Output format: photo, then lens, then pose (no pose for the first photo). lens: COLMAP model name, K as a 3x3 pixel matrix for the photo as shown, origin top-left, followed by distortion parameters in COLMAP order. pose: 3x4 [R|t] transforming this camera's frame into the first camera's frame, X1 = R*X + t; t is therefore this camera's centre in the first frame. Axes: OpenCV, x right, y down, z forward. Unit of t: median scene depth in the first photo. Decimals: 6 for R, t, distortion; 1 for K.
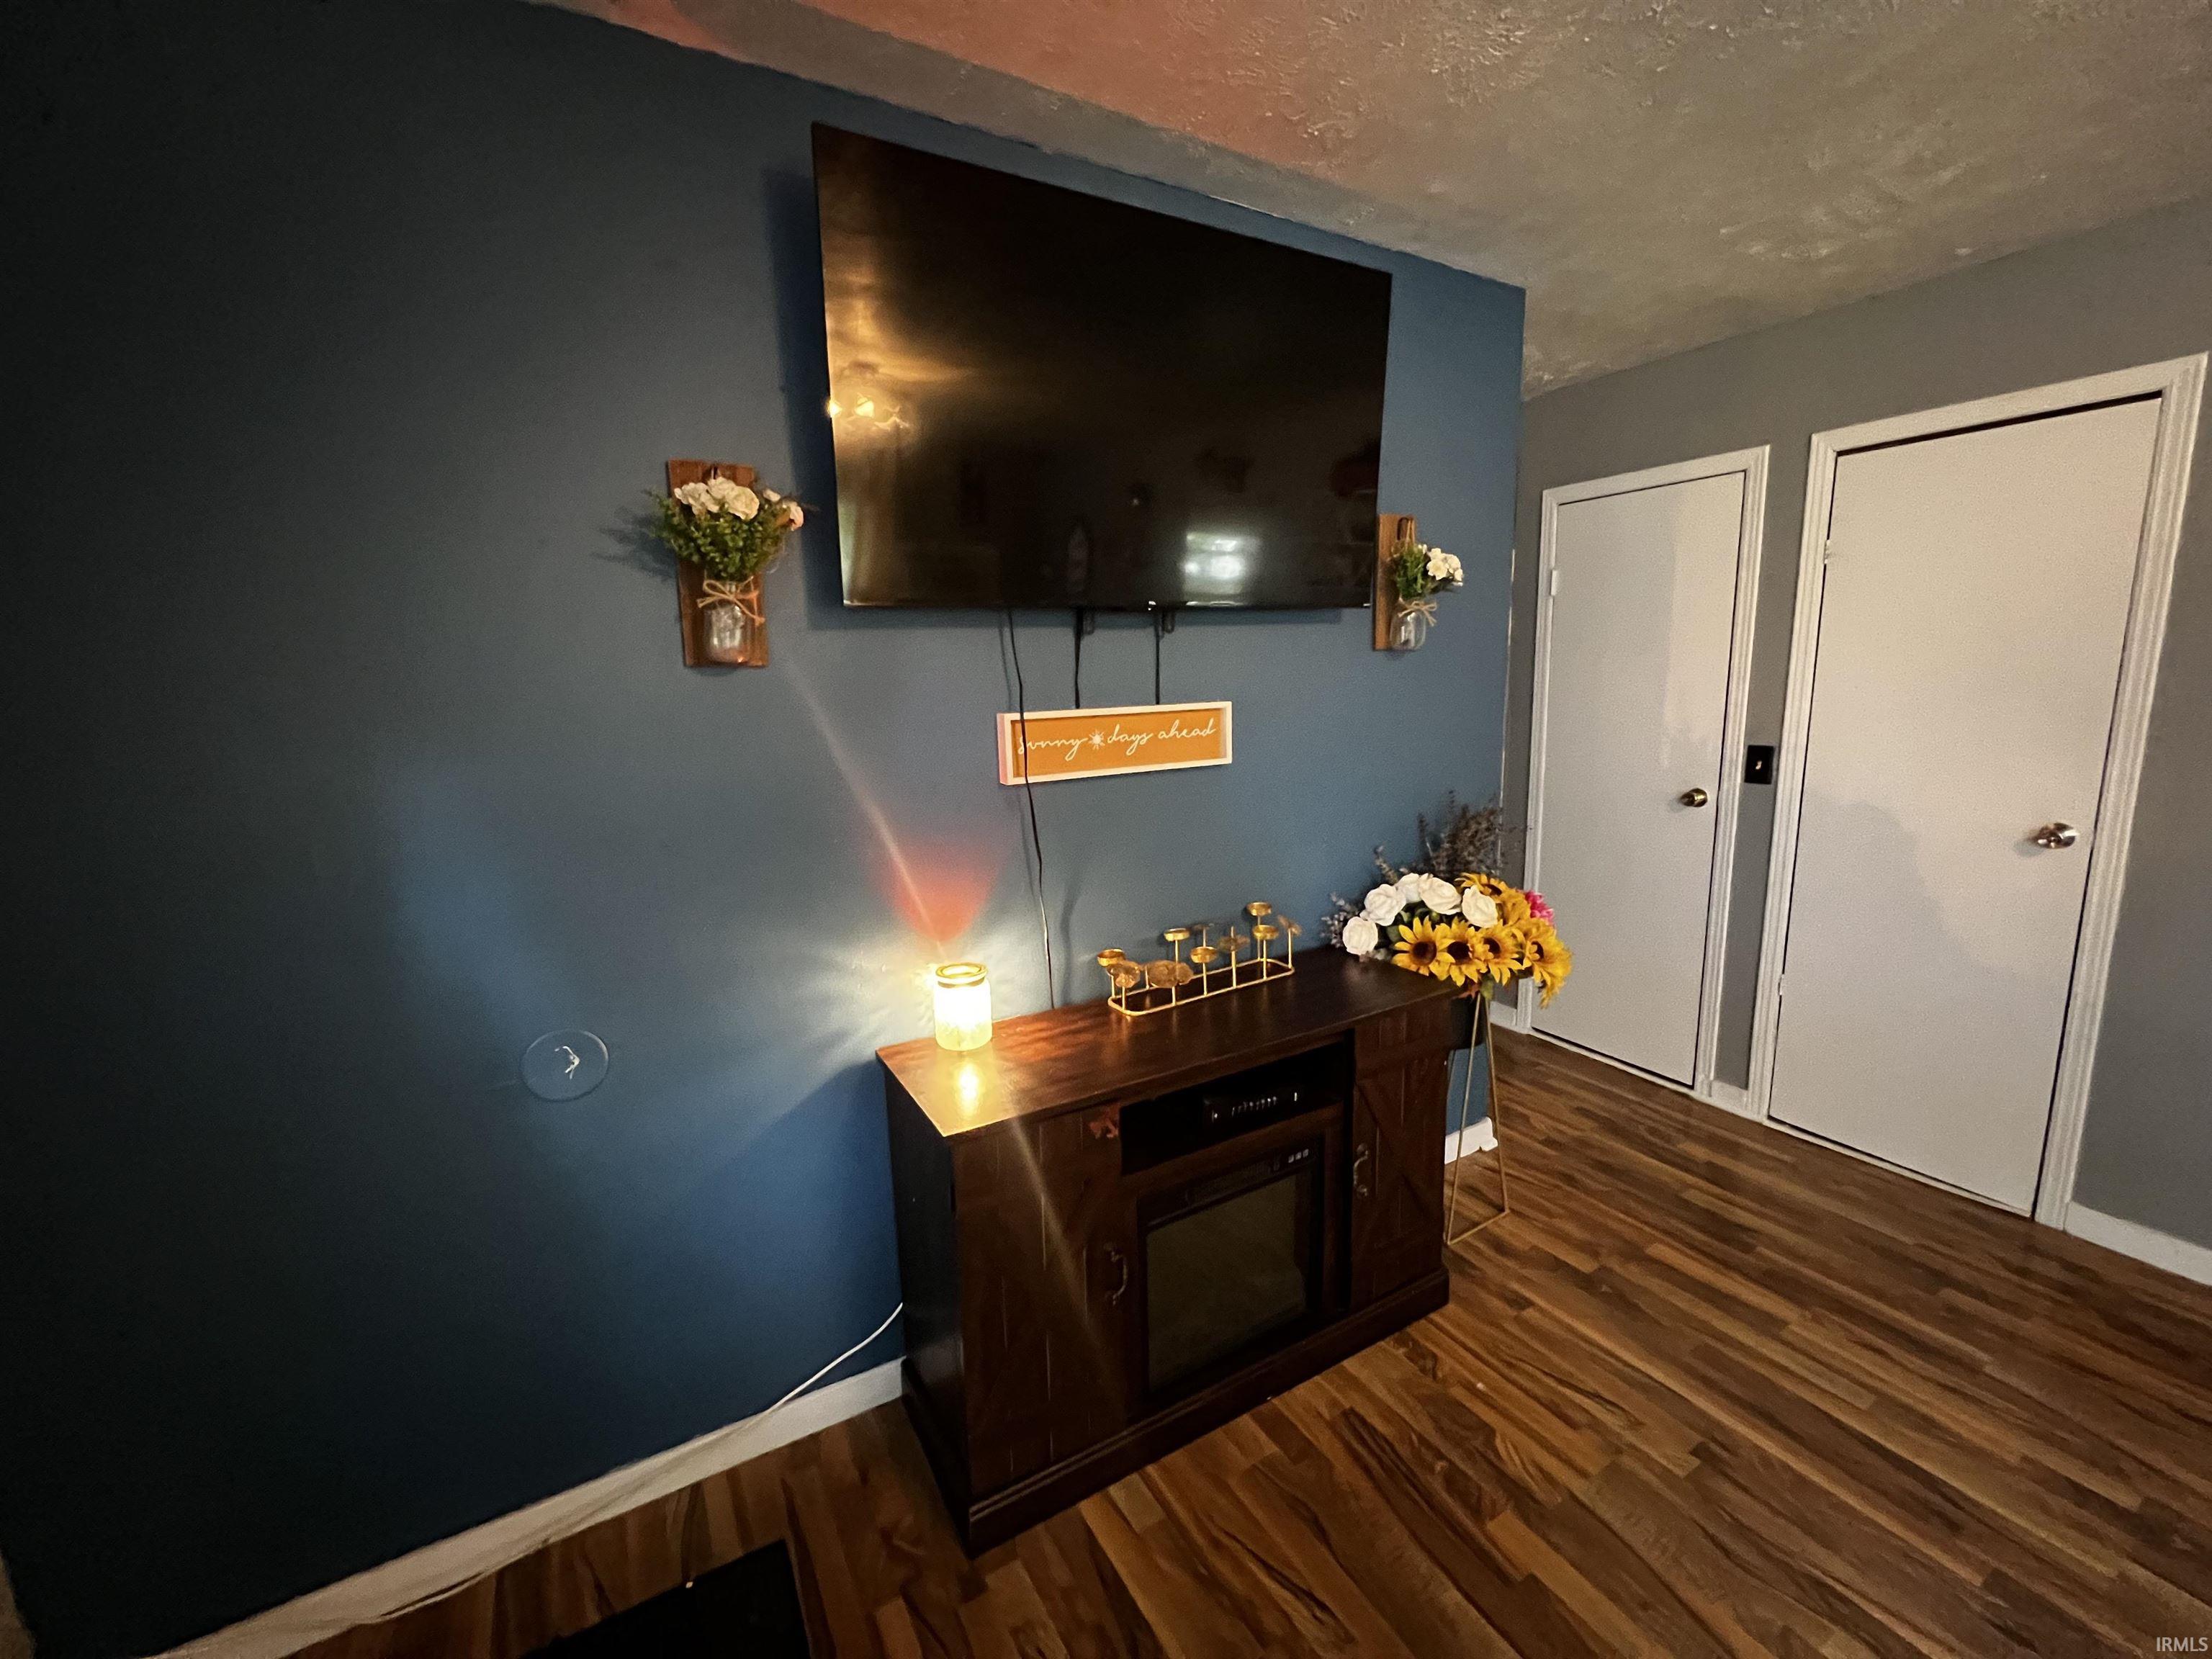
lens RADIAL K [[891.8, 0, 1099.5], [0, 891.8, 822.0], [0, 0, 1]] dist [-0.001545, 0.000431]
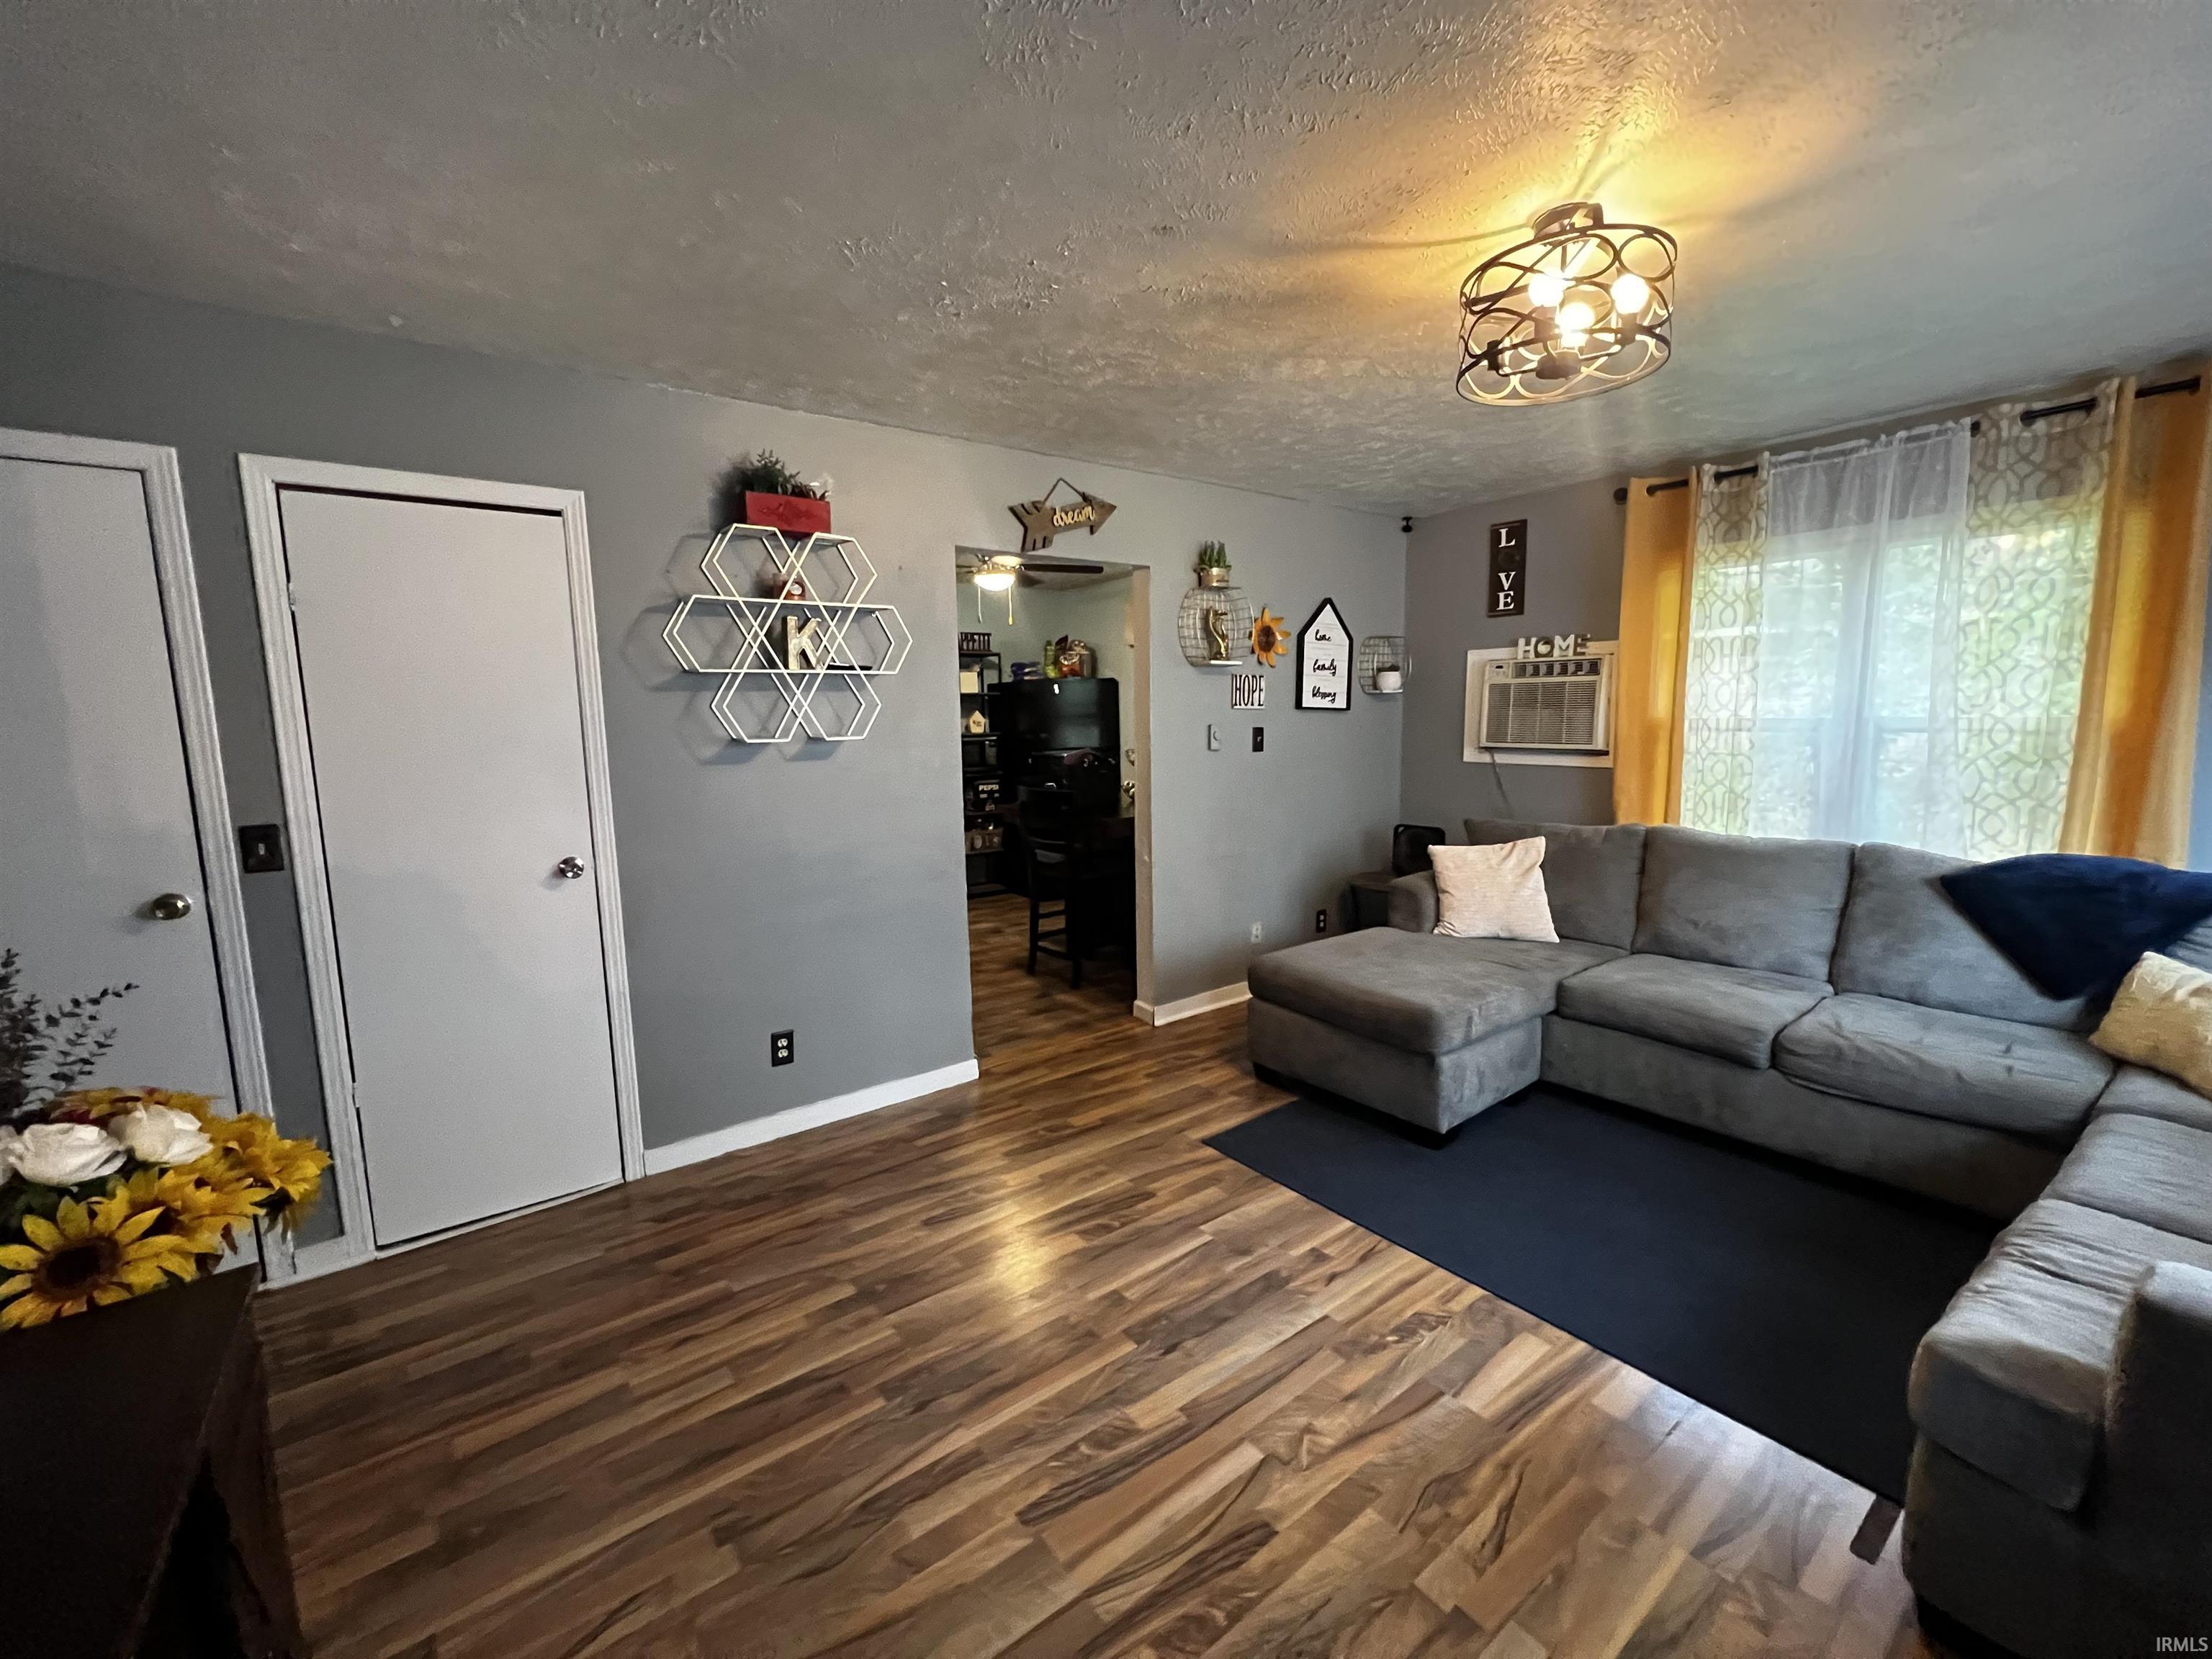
lens RADIAL K [[891.8, 0, 1099.5], [0, 891.8, 822.0], [0, 0, 1]] dist [-0.001545, 0.000431]
pose [[-0.118835, -0.096319, 0.988231, -0.179359], [0.184651, 0.975778, 0.117309, -0.053813], [-0.975593, 0.196418, -0.098171, 0.420037]]
